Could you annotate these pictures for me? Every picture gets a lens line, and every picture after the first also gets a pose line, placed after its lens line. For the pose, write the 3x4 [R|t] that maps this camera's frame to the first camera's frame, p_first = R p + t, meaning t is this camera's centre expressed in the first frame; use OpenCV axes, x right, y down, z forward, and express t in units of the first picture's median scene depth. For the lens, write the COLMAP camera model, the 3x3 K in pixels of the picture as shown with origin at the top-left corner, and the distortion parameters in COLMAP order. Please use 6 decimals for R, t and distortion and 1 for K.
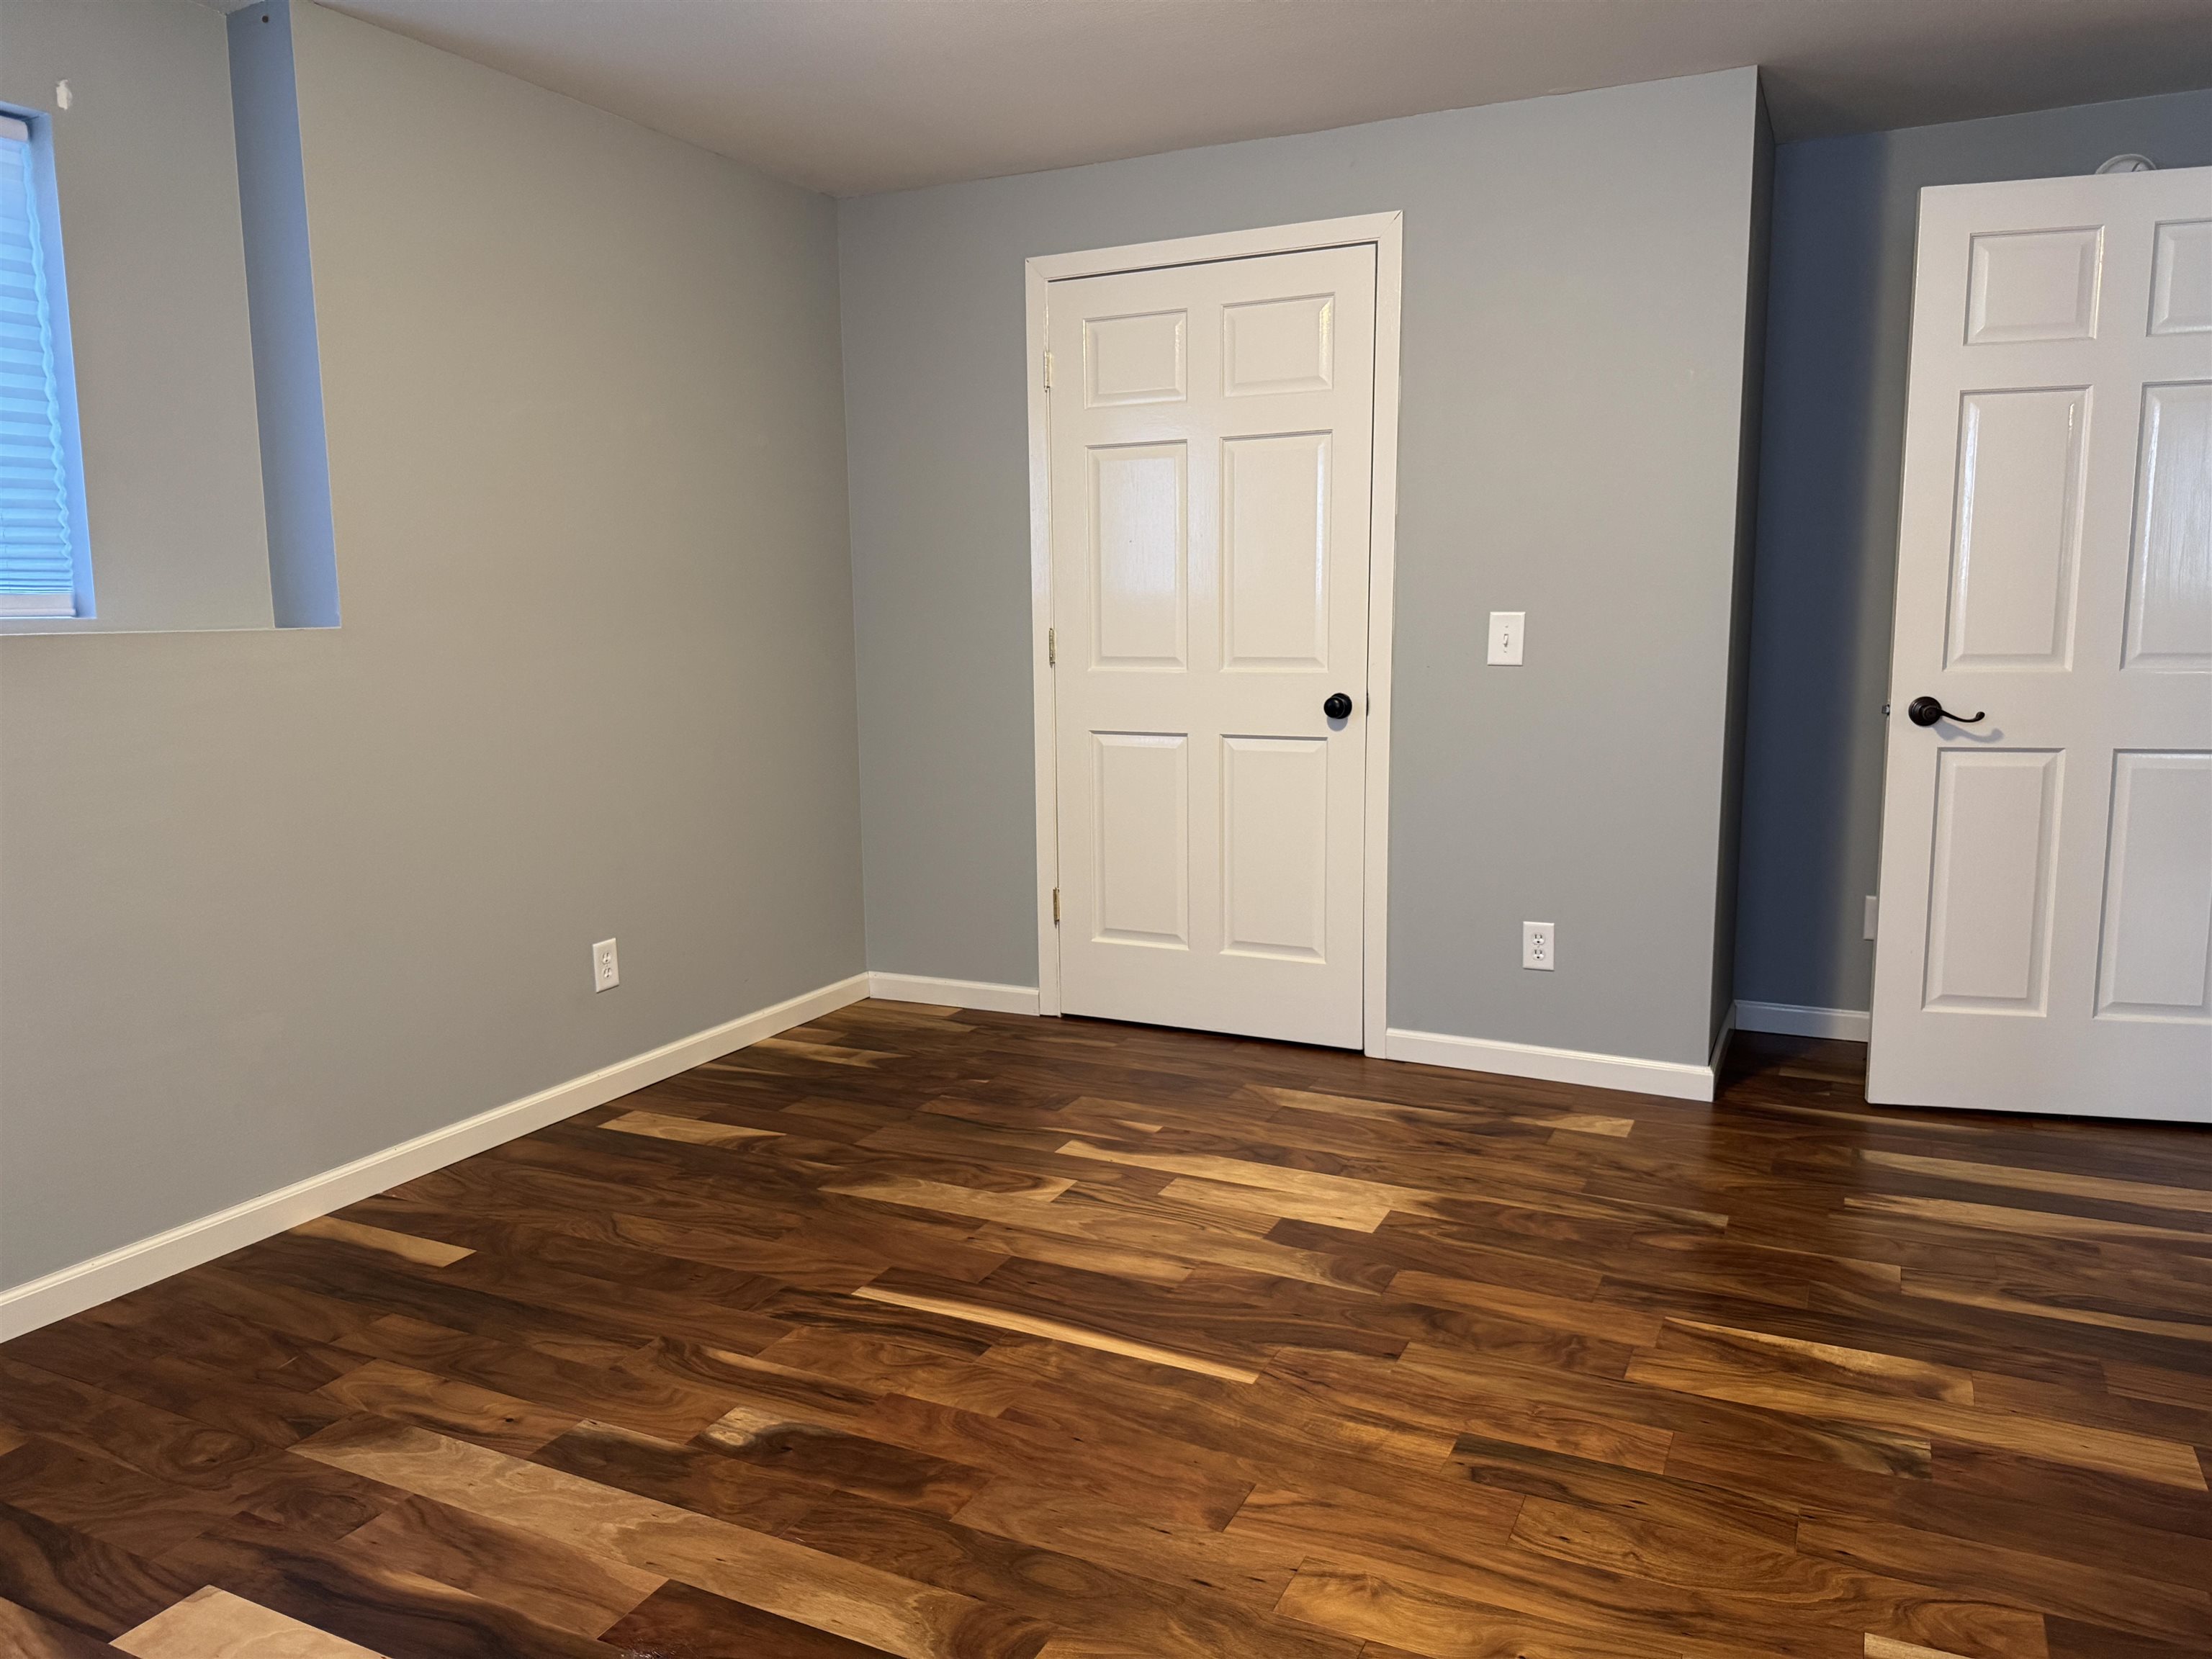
lens RADIAL K [[1552.8, 0, 1125.1], [0, 1552.8, 840.4], [0, 0, 1]] dist [0.055205, -0.072071]
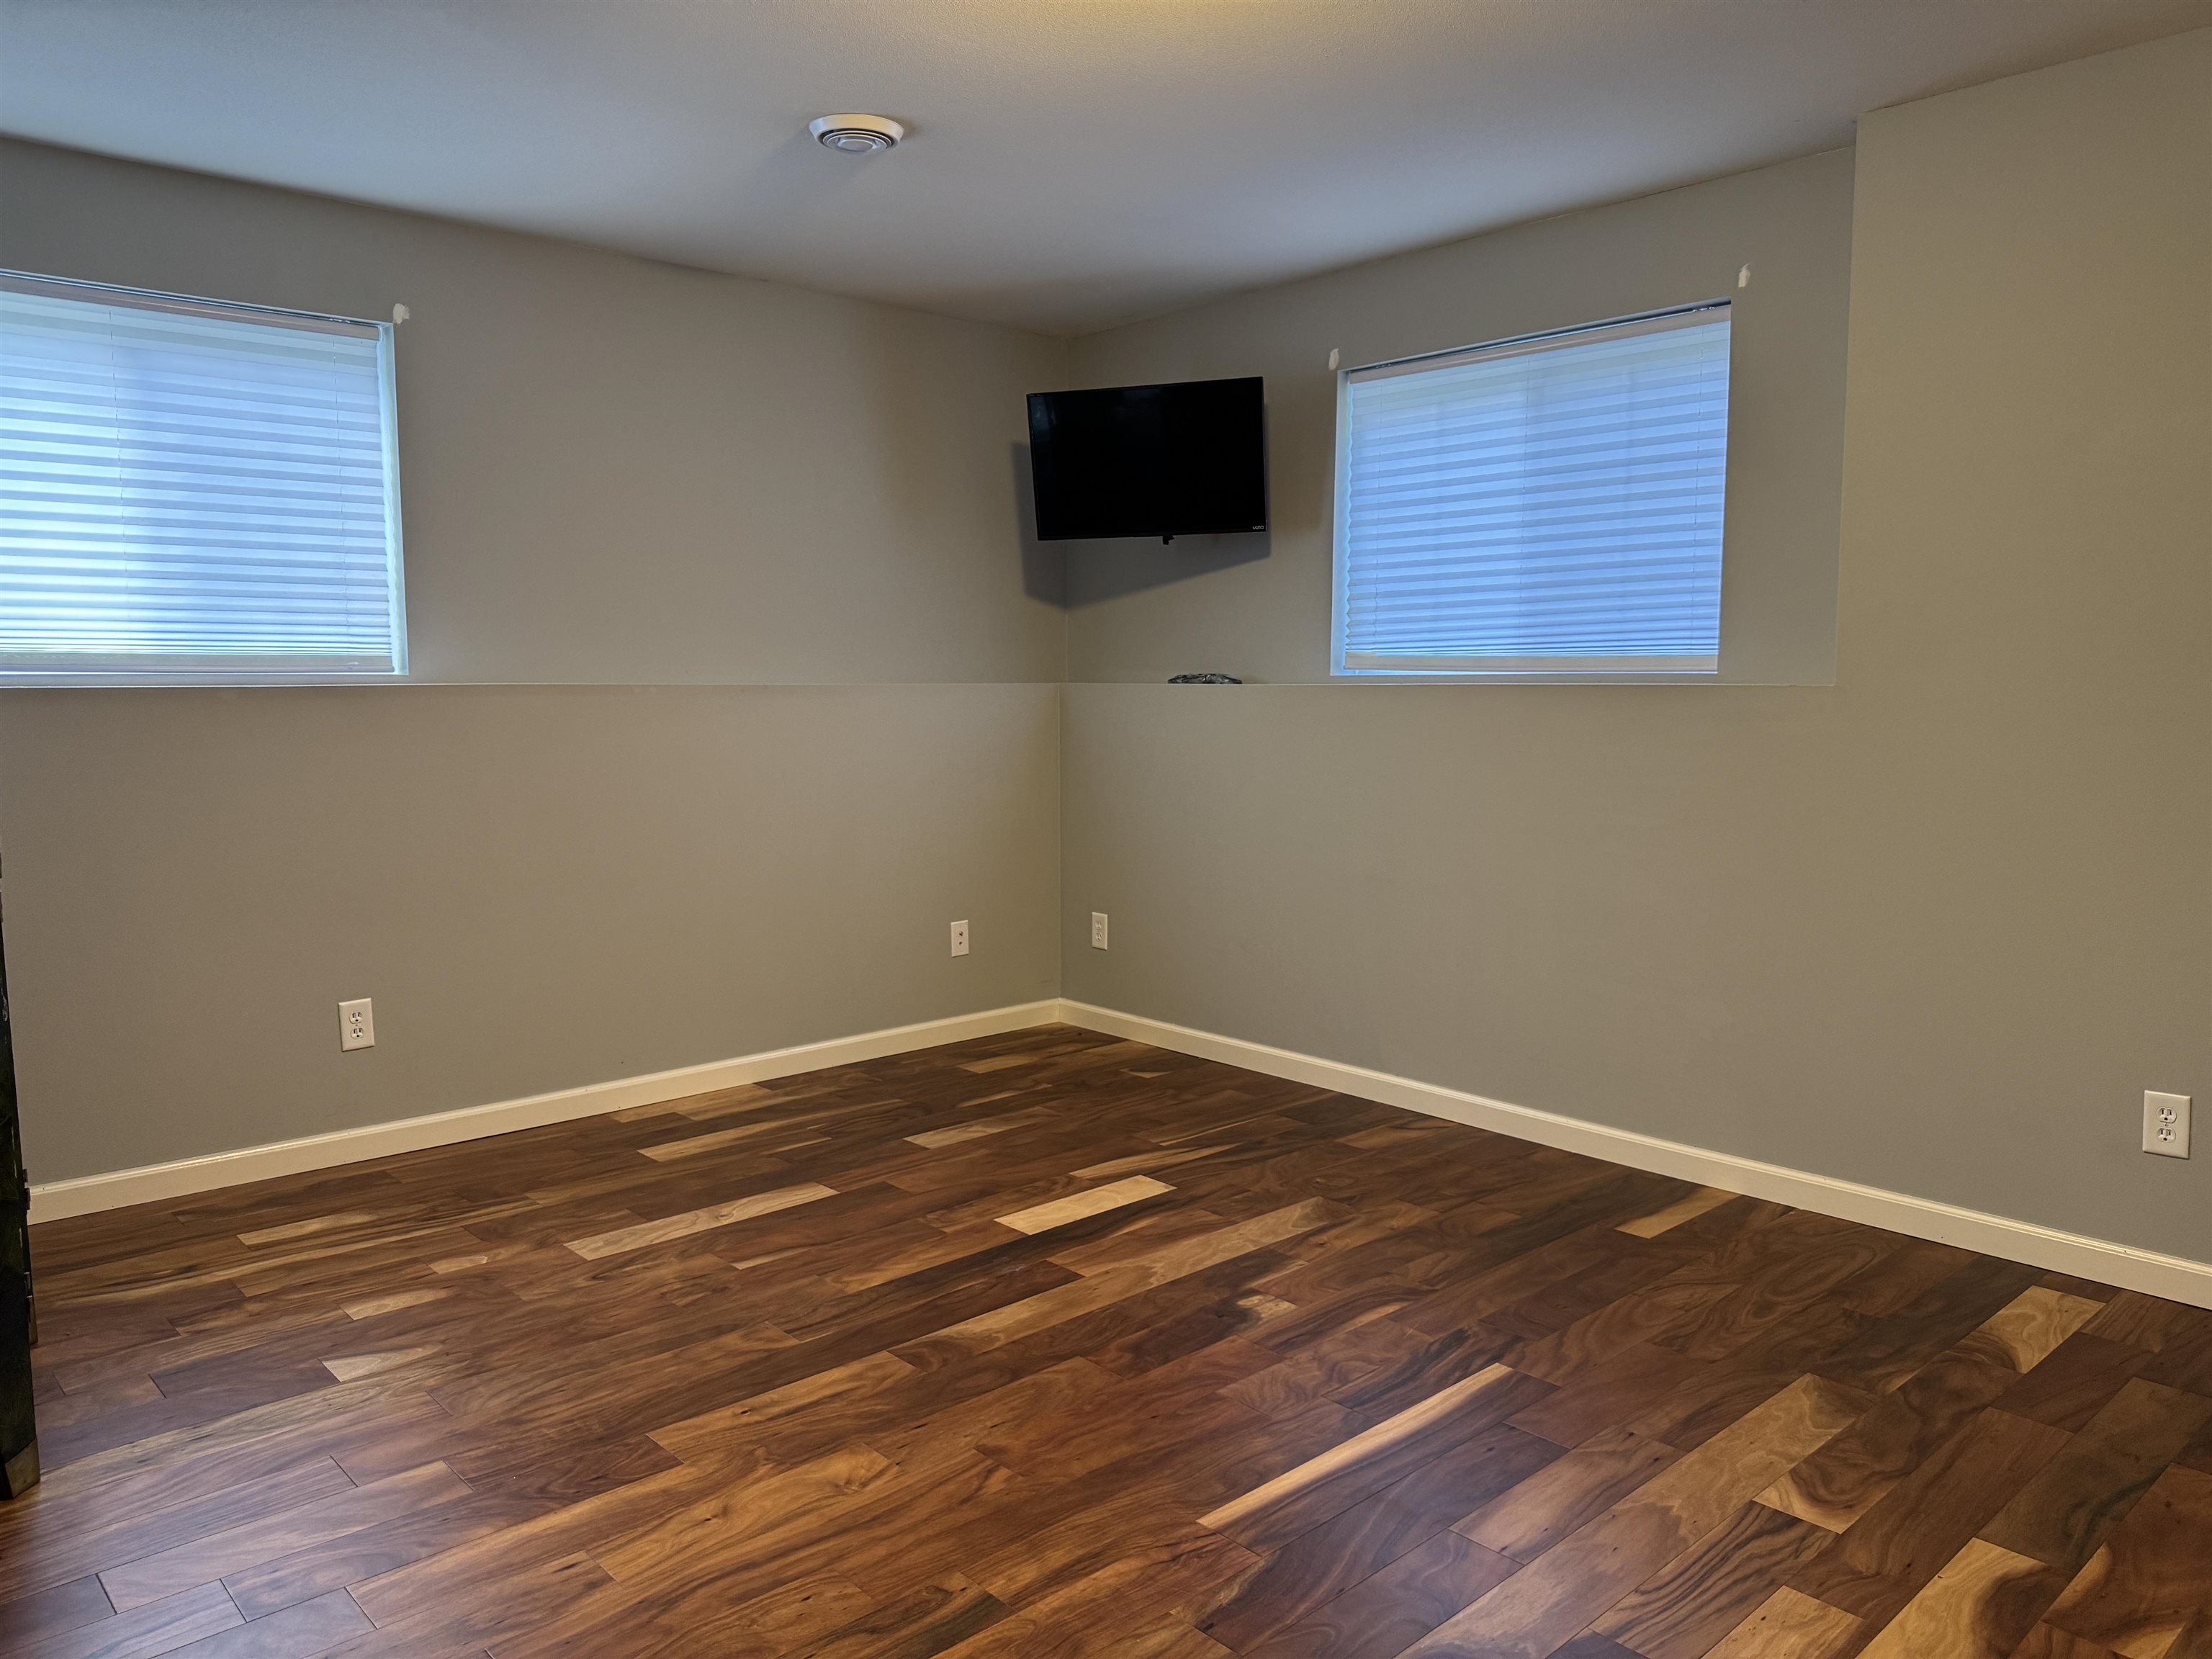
lens RADIAL K [[1552.8, 0, 1097.9], [0, 1552.8, 843.3], [0, 0, 1]] dist [0.055205, -0.072071]
pose [[-0.367899, 0.111265, -0.923185, 0.858232], [-0.137144, 0.975465, 0.172219, -0.179189], [0.919697, 0.189969, -0.343613, 1.126084]]
